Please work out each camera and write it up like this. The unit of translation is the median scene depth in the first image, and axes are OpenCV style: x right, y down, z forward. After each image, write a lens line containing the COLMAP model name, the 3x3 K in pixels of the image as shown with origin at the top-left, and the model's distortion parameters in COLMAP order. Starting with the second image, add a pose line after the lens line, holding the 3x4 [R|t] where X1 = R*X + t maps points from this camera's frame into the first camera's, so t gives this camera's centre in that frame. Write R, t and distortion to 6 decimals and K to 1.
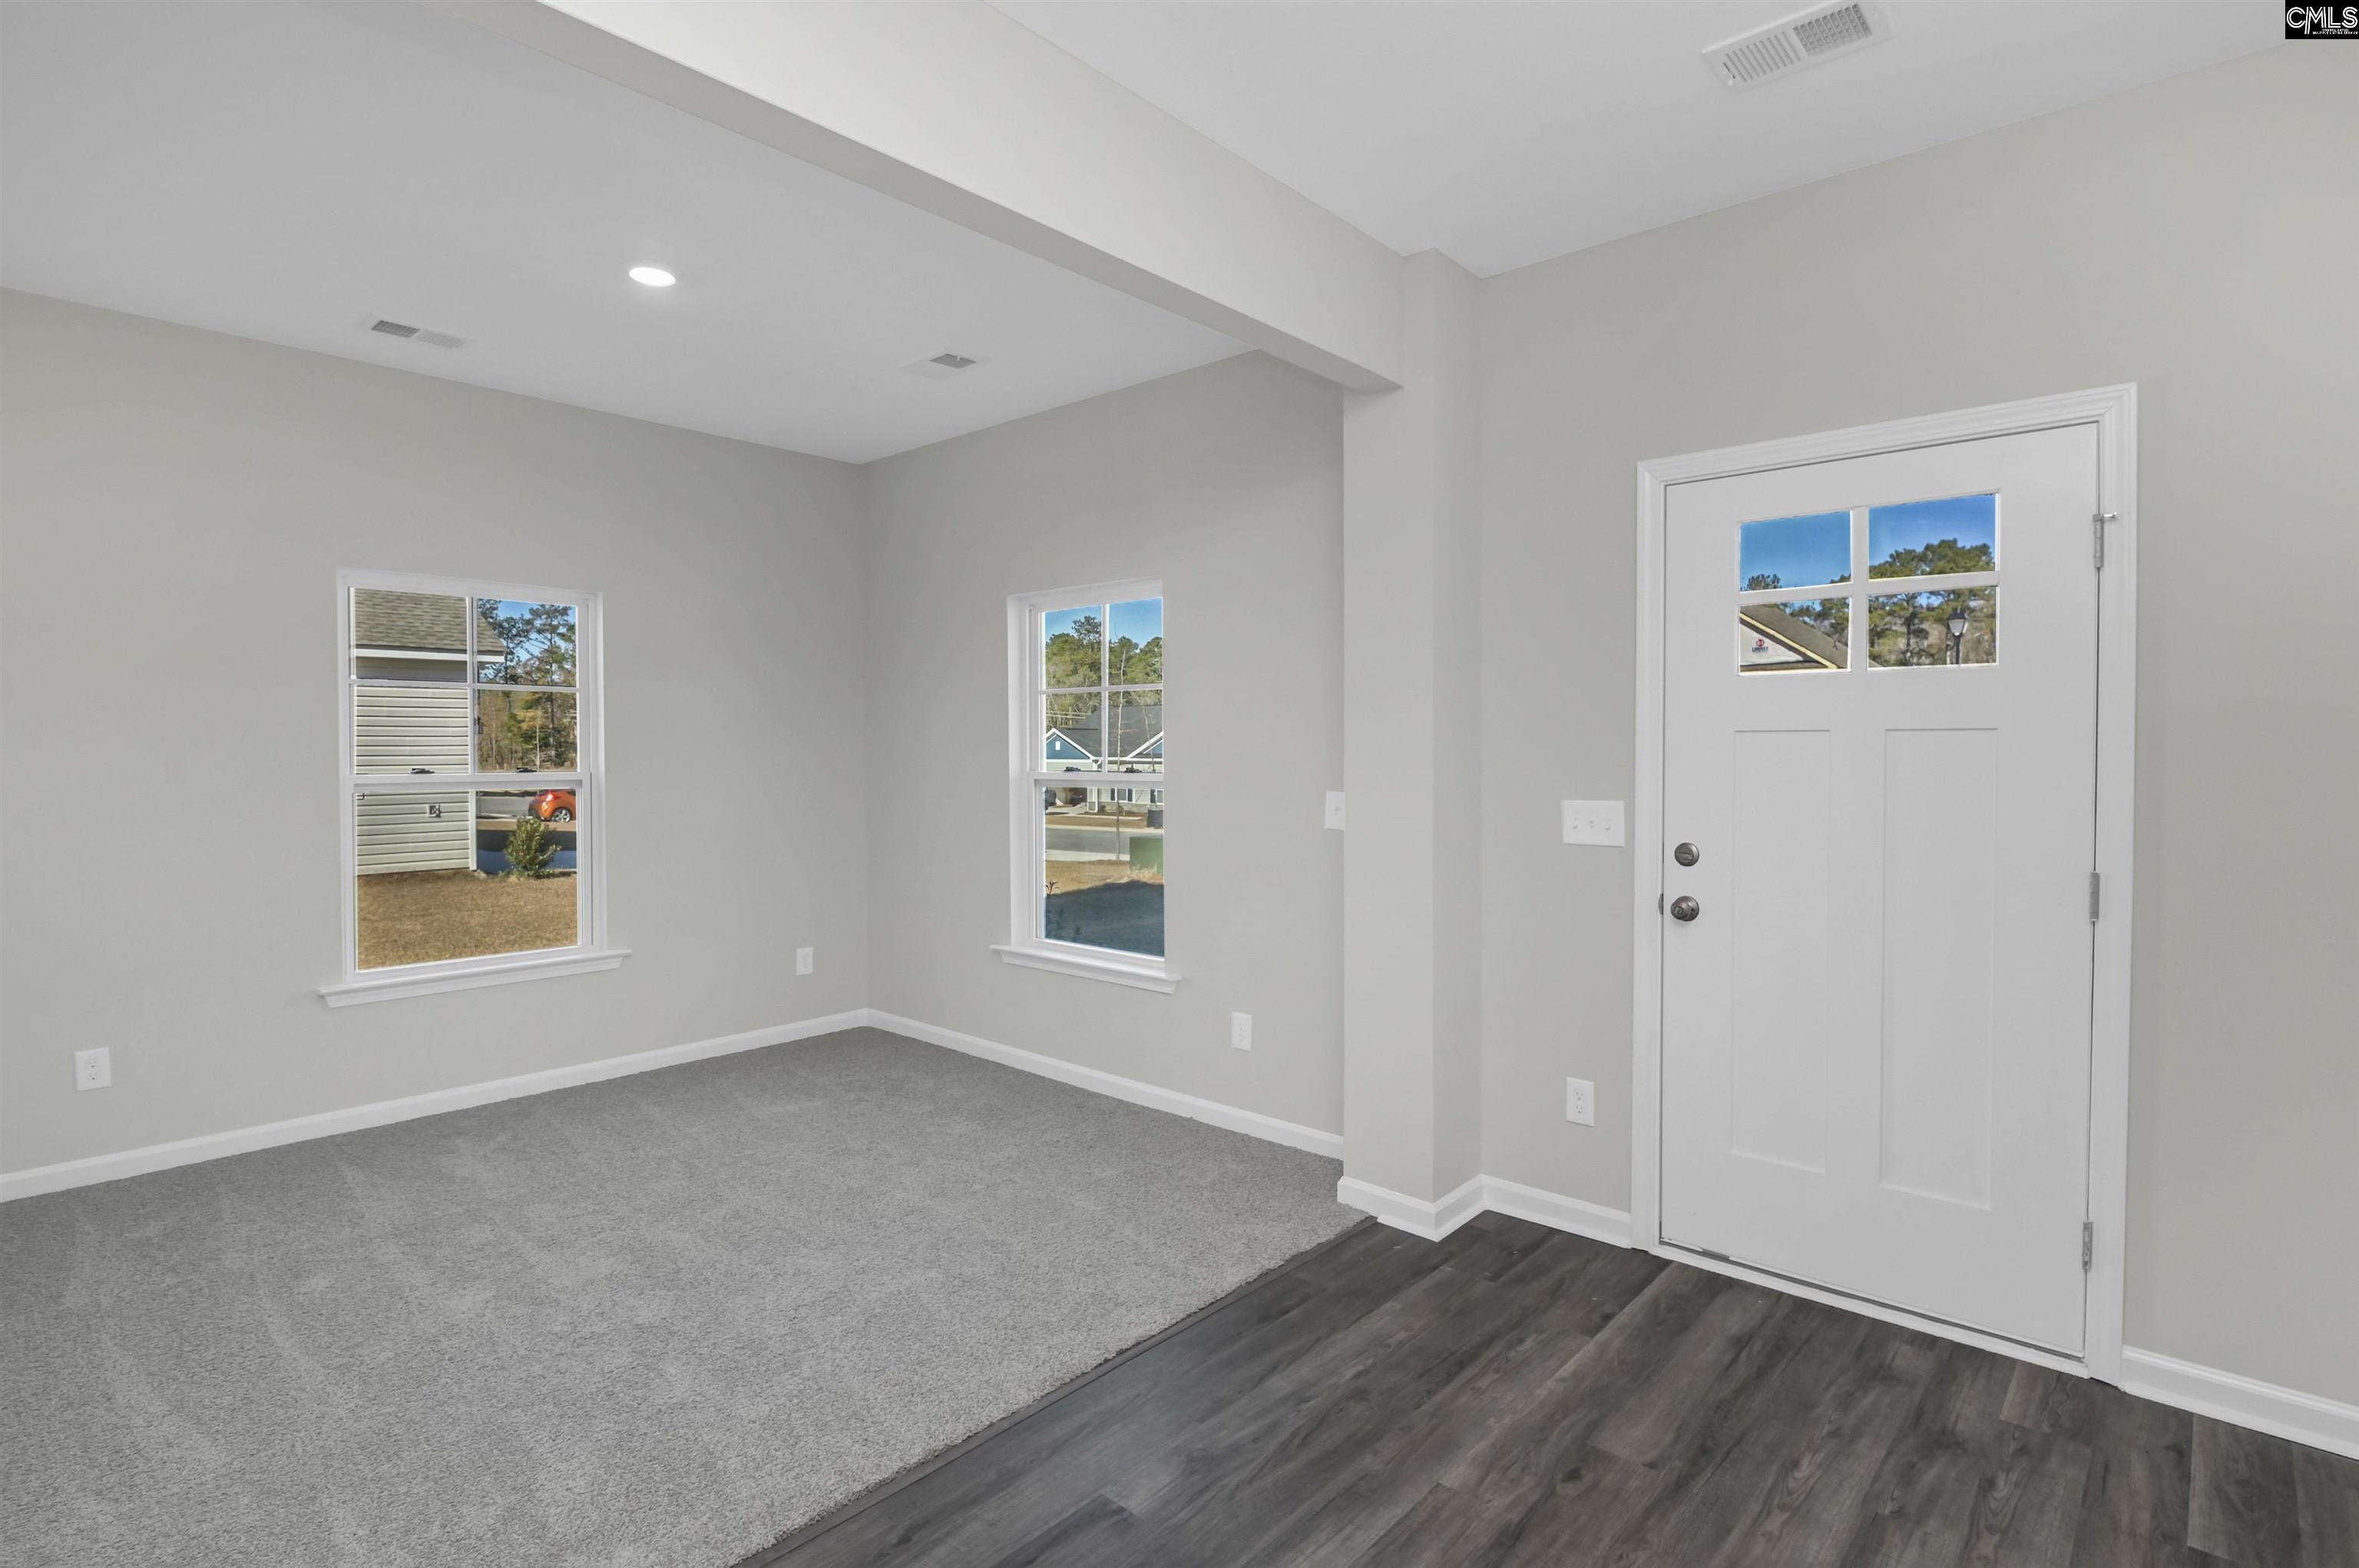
lens RADIAL K [[1159.2, 0, 1179.5], [0, 1159.2, 784.0], [0, 0, 1]] dist [-0.005160, 0.000296]
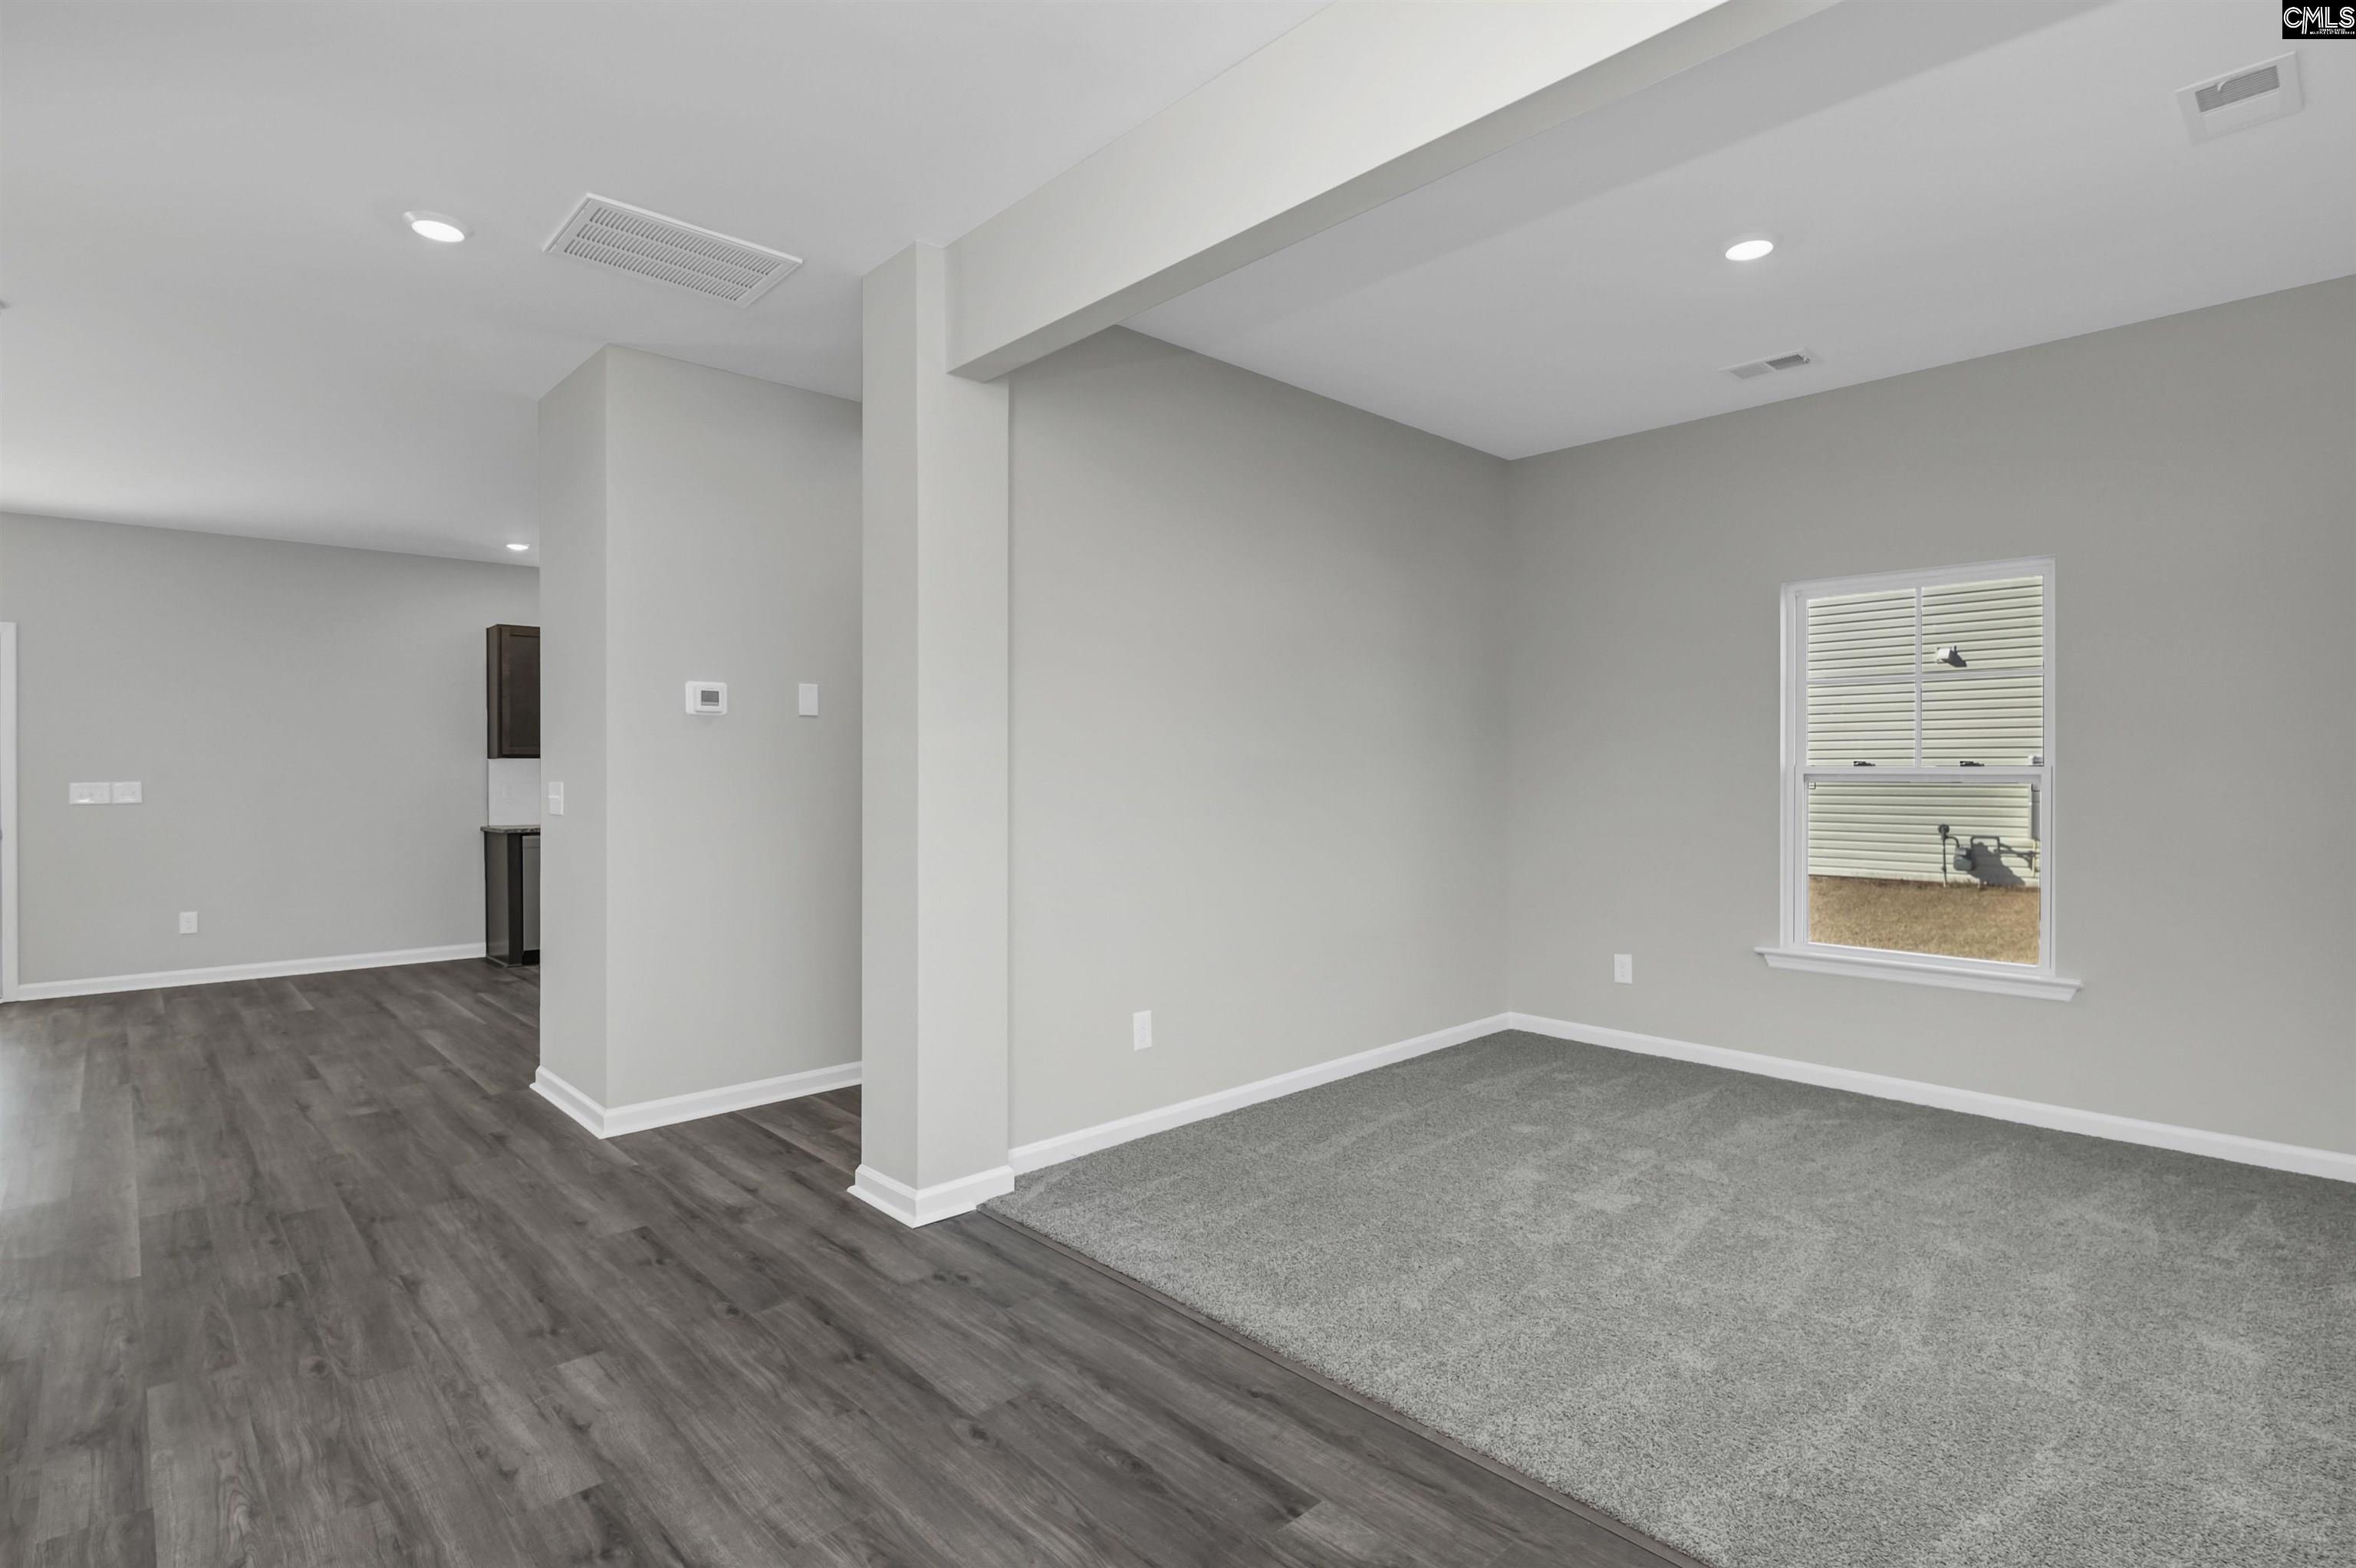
lens RADIAL K [[1119.7, 0, 1178.2], [0, 1119.7, 774.4], [0, 0, 1]] dist [-0.002398, -0.001004]
pose [[-0.080114, 0.007222, -0.996760, 0.649439], [-0.028021, 0.999562, 0.009495, 0.005969], [0.996392, 0.028691, -0.079877, 0.710017]]
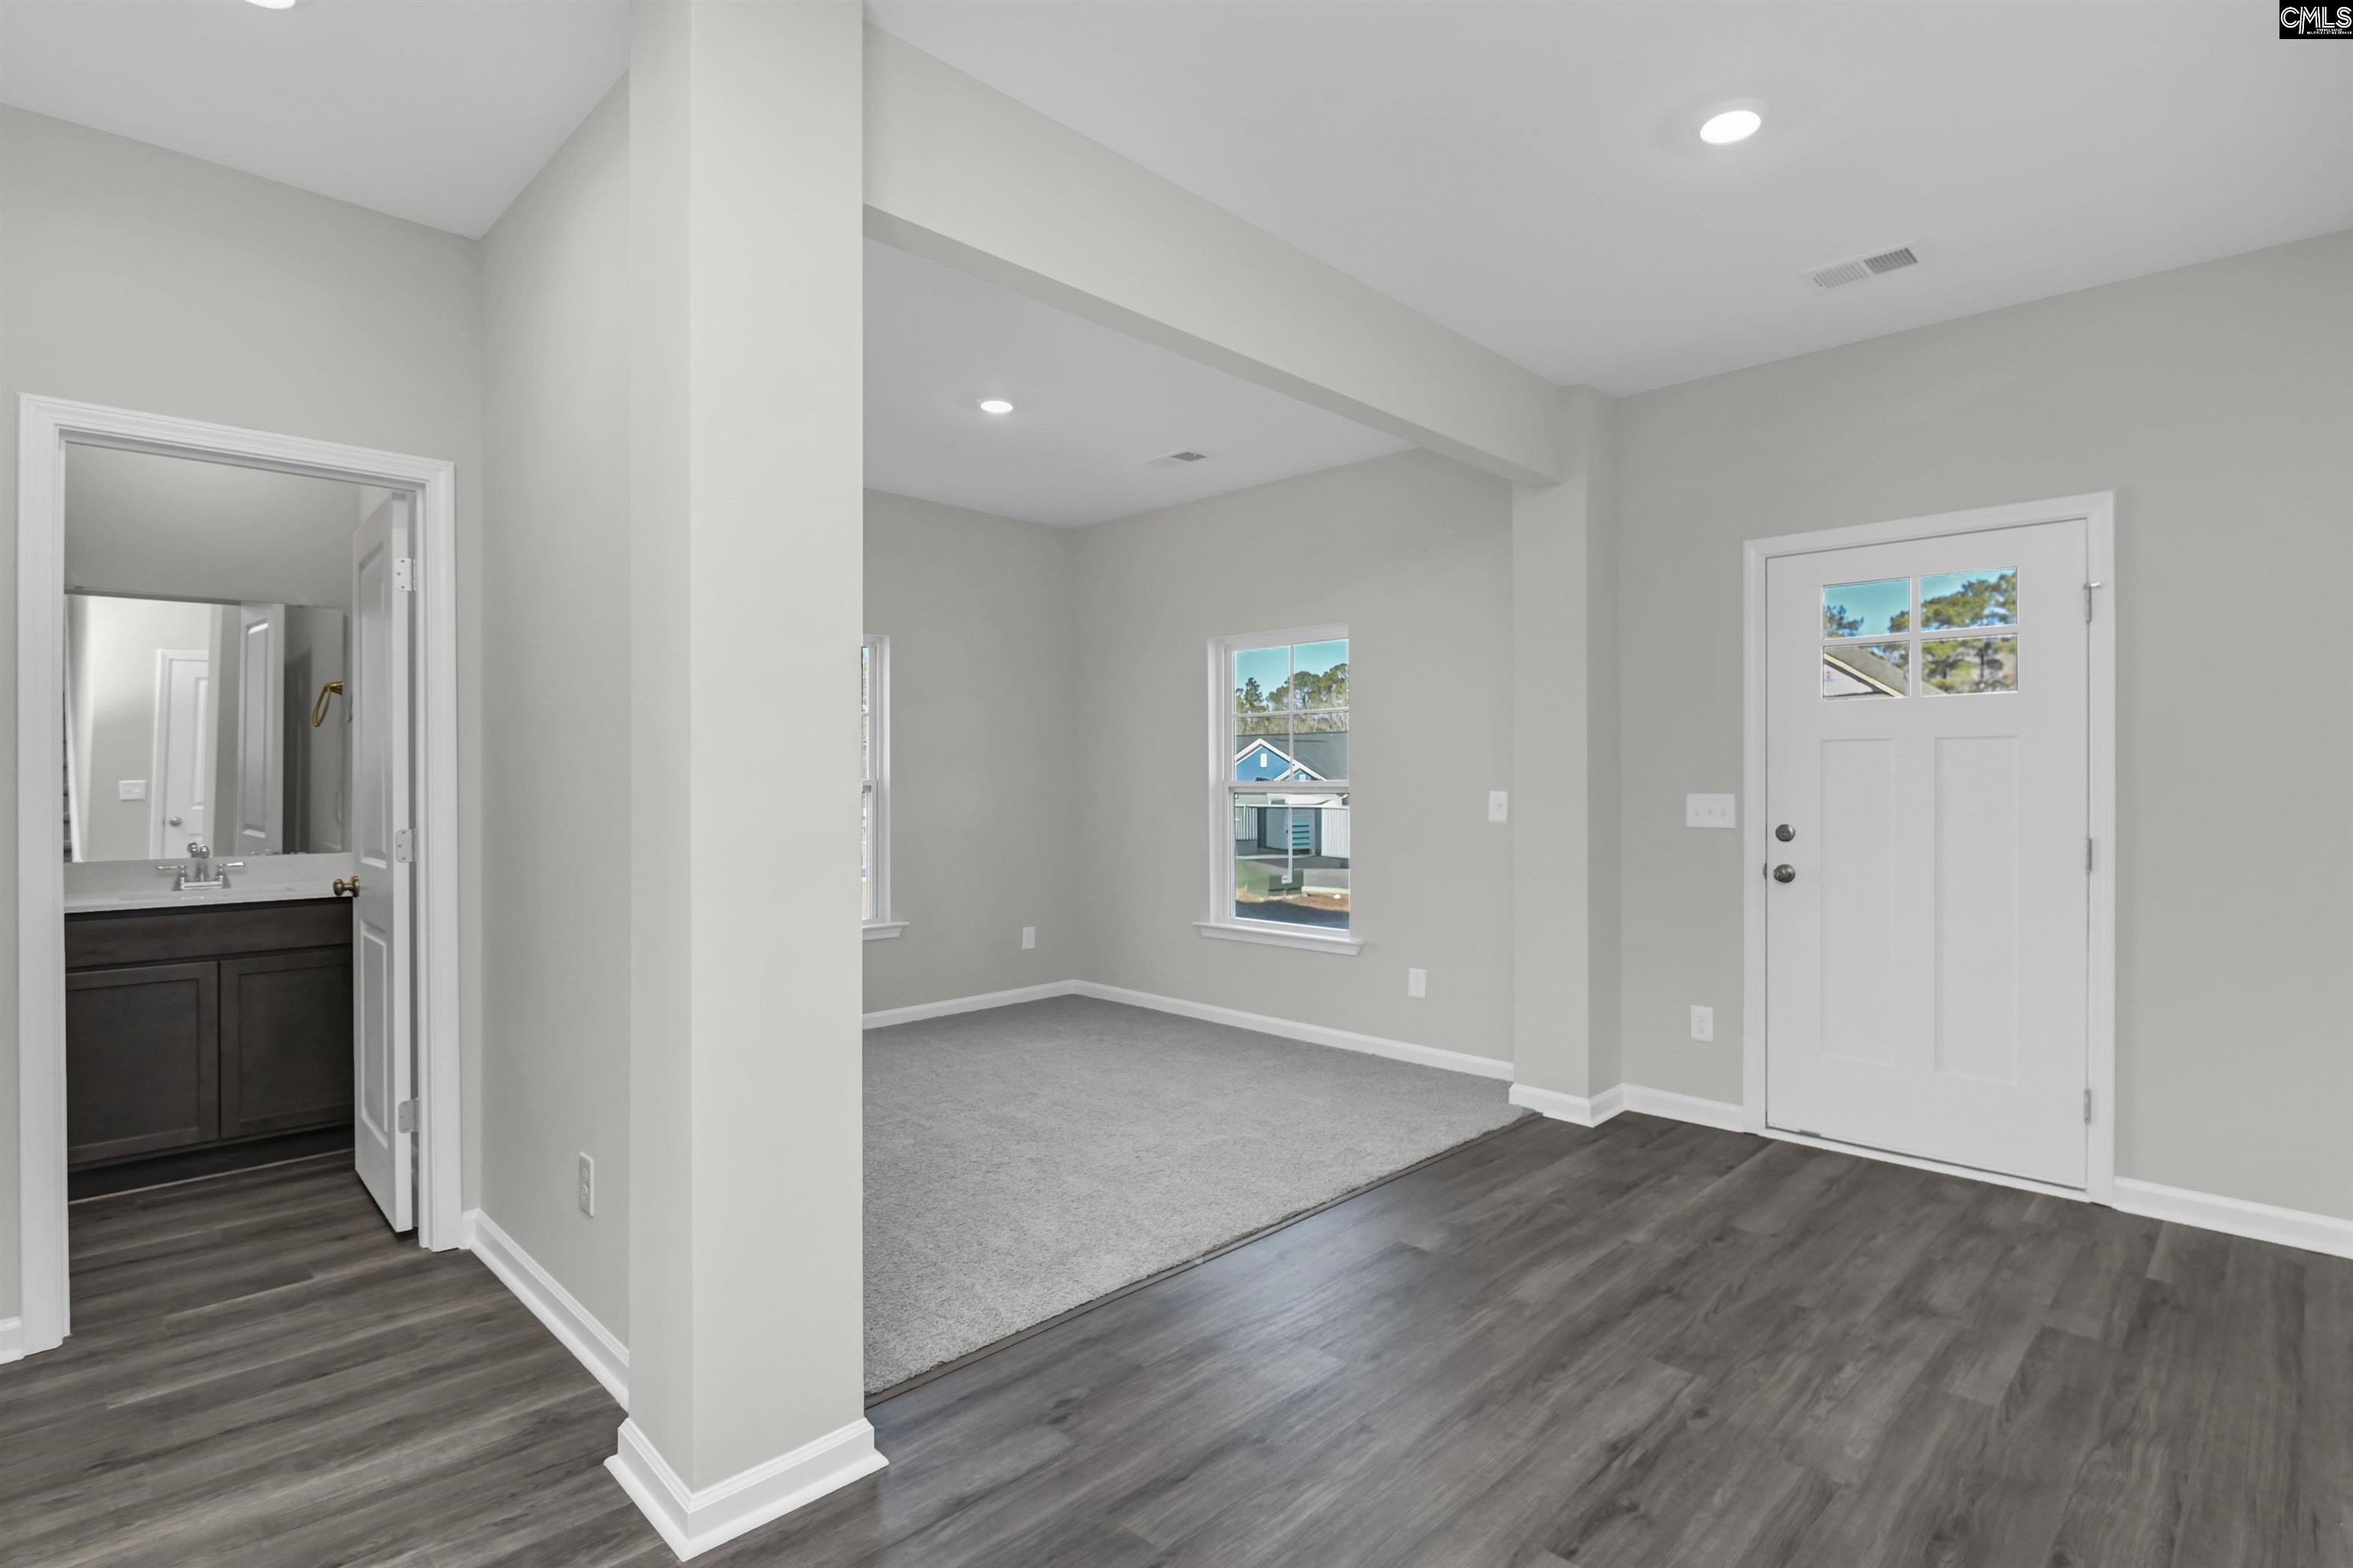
lens RADIAL K [[1156.6, 0, 1175.4], [0, 1156.6, 788.7], [0, 0, 1]] dist [-0.001286, -0.001500]
pose [[0.998795, 0.003034, -0.048982, -0.215259], [-0.004184, 0.999718, -0.023379, 0.047251], [0.048897, 0.023556, 0.998526, -0.397107]]
